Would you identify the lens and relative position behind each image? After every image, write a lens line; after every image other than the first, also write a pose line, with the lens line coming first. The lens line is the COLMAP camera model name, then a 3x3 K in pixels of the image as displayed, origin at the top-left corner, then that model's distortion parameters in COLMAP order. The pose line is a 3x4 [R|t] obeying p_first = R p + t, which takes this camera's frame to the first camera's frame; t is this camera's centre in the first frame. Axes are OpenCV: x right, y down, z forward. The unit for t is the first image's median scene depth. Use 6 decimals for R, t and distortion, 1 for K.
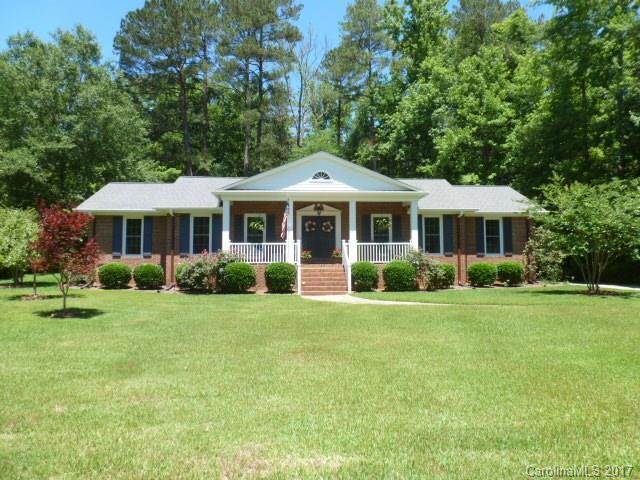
lens RADIAL K [[447.9, 0, 320.7], [0, 447.9, 237.4], [0, 0, 1]] dist [-0.036999, 0.003803]
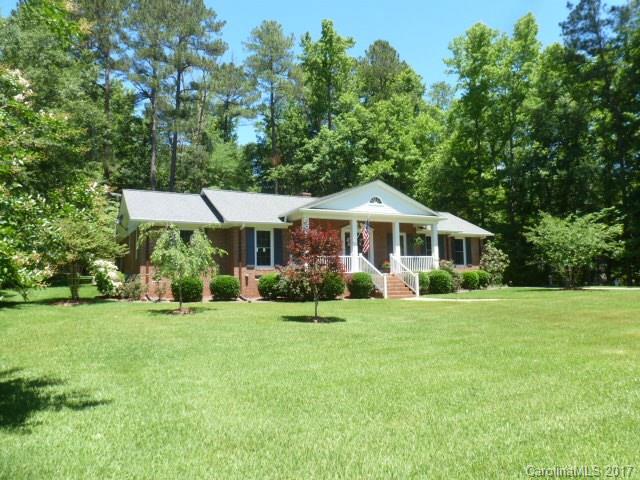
lens RADIAL K [[447.9, 0, 323.8], [0, 447.9, 240.7], [0, 0, 1]] dist [-0.036999, 0.003803]
pose [[0.904984, 0.021258, 0.424915, -0.598065], [-0.012873, 0.999662, -0.022595, -0.000088], [-0.425252, 0.014978, 0.904951, -0.027412]]
